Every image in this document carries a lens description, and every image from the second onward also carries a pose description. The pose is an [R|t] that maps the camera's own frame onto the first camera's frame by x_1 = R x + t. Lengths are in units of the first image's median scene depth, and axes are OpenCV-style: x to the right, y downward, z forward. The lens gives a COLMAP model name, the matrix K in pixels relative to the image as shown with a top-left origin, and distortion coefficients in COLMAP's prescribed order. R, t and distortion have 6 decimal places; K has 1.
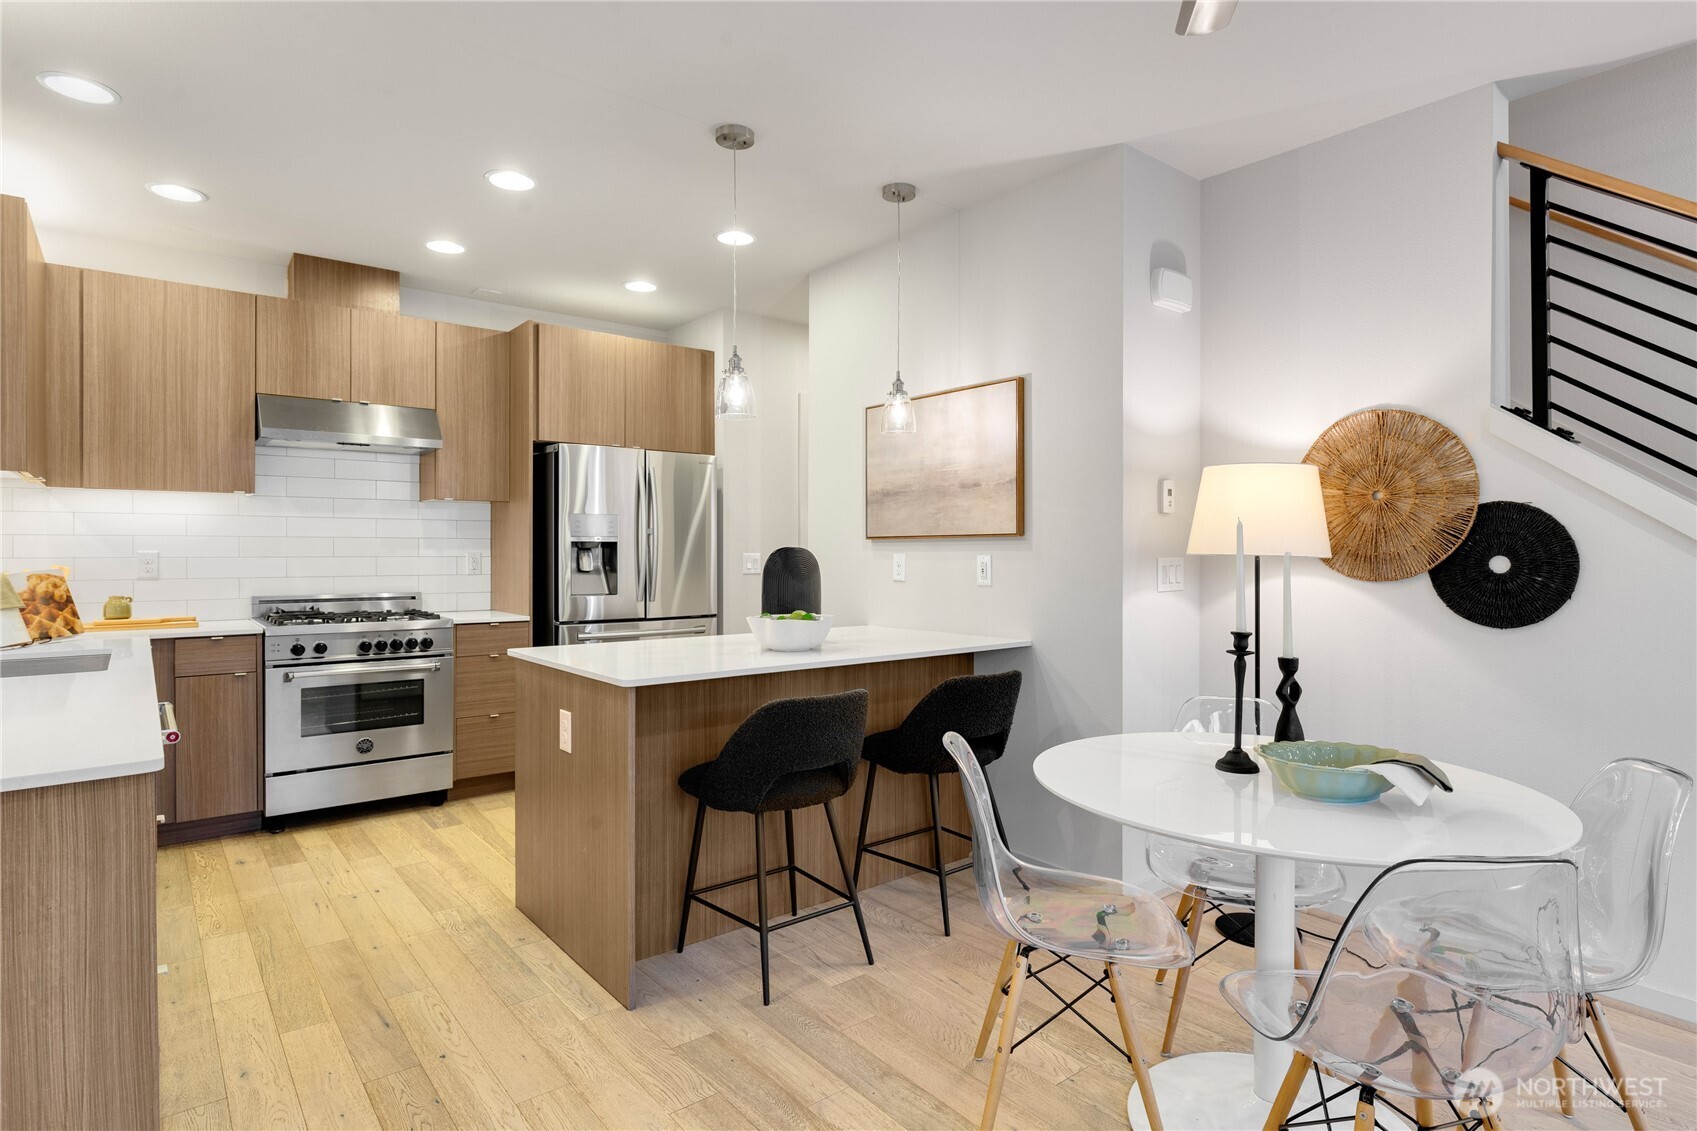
lens RADIAL K [[890.2, 0, 848.5], [0, 890.2, 565.5], [0, 0, 1]] dist [-0.002849, 0.000243]
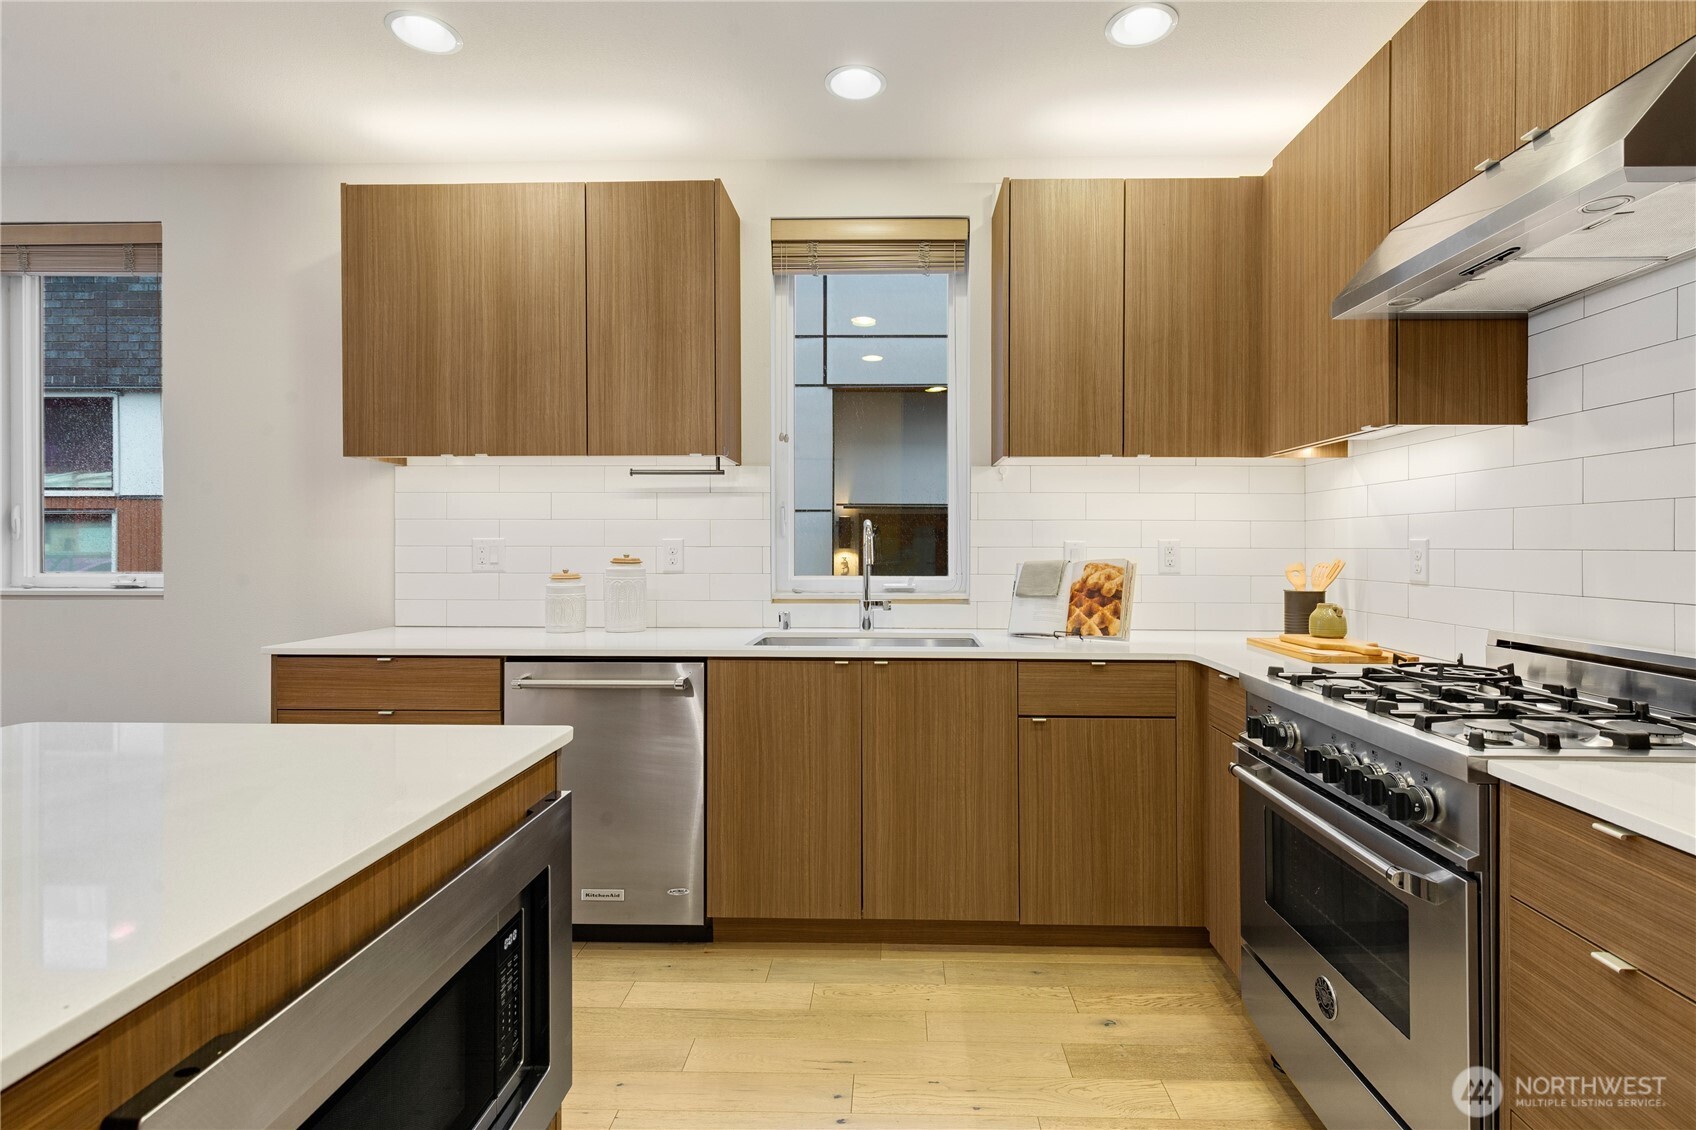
lens RADIAL K [[819.0, 0, 879.9], [0, 819.0, 532.3], [0, 0, 1]] dist [0.000077, -0.000139]
pose [[-0.643333, 0.000831, -0.765586, -0.118065], [-0.014748, 0.999800, 0.013478, -0.026016], [0.765445, 0.019961, -0.643192, 1.196802]]
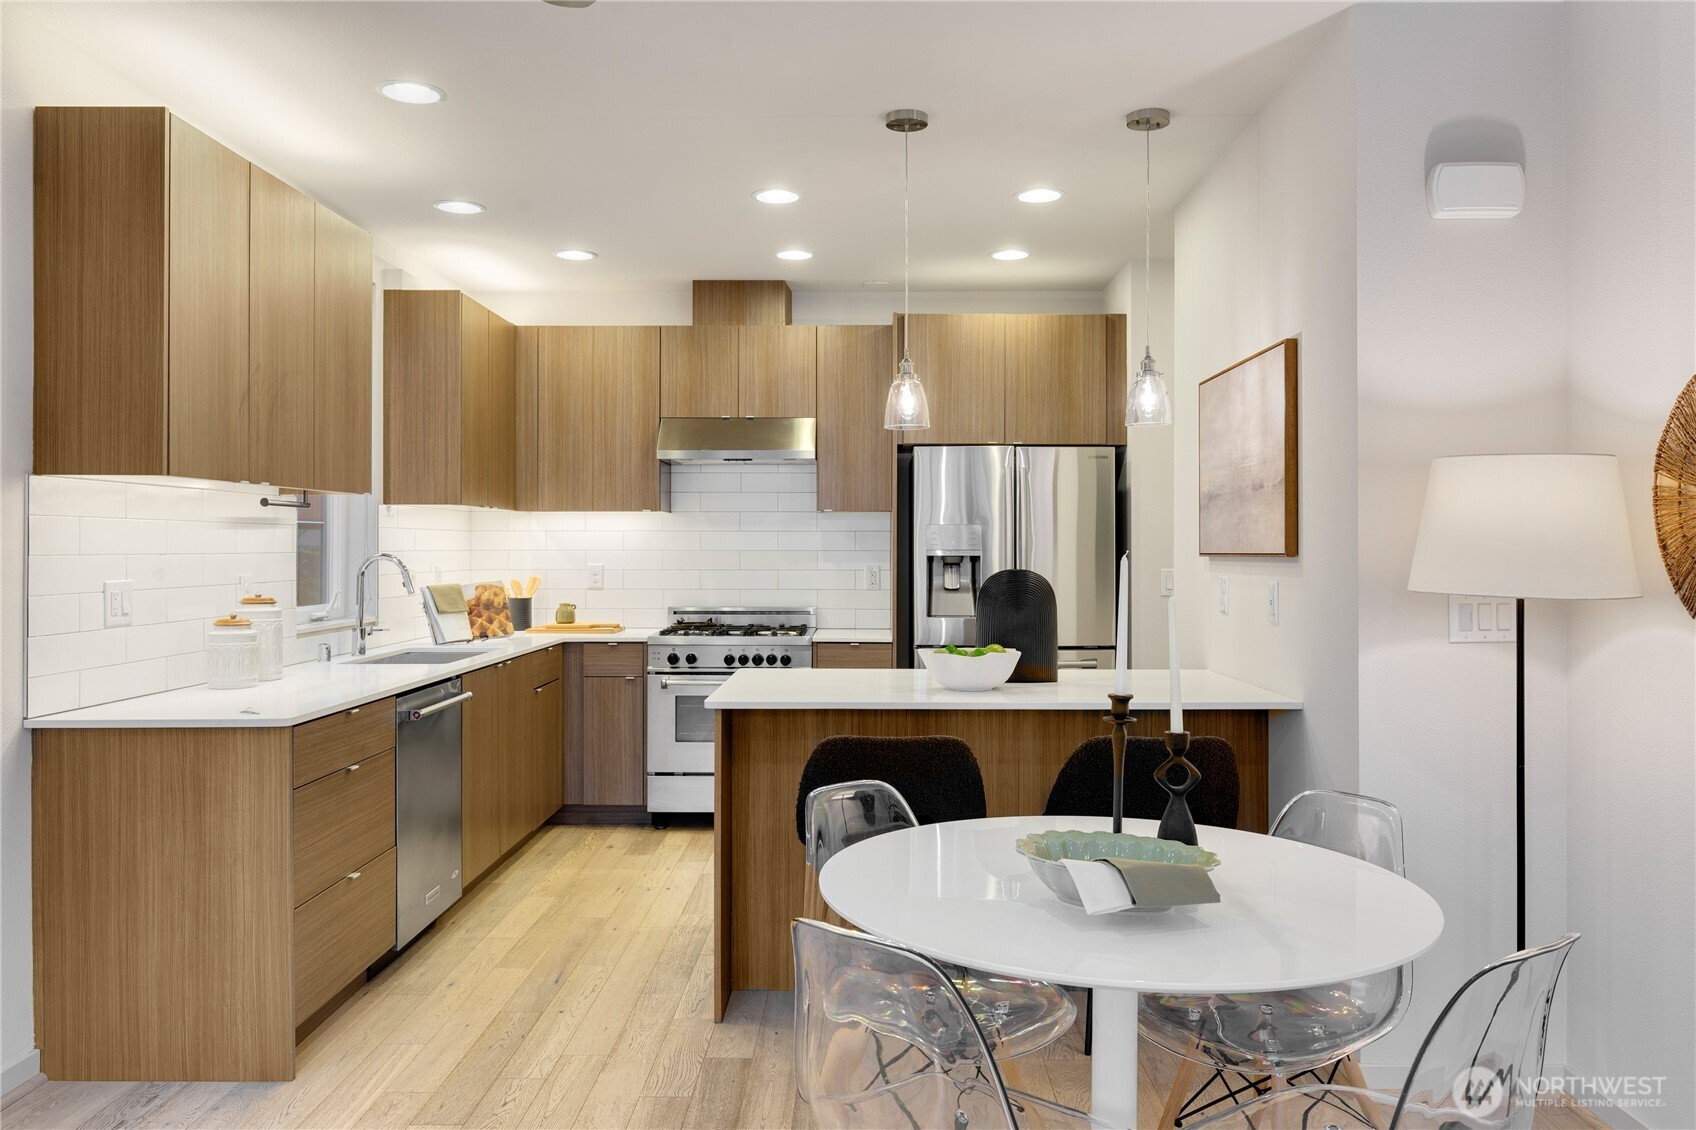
lens RADIAL K [[1240.7, 0, 848.8], [0, 1240.7, 555.9], [0, 0, 1]] dist [0.001882, -0.002240]
pose [[0.772077, 0.003735, -0.635518, 0.509478], [-0.010189, 0.999927, -0.006503, -0.021560], [0.635447, 0.011496, 0.772059, -0.012002]]
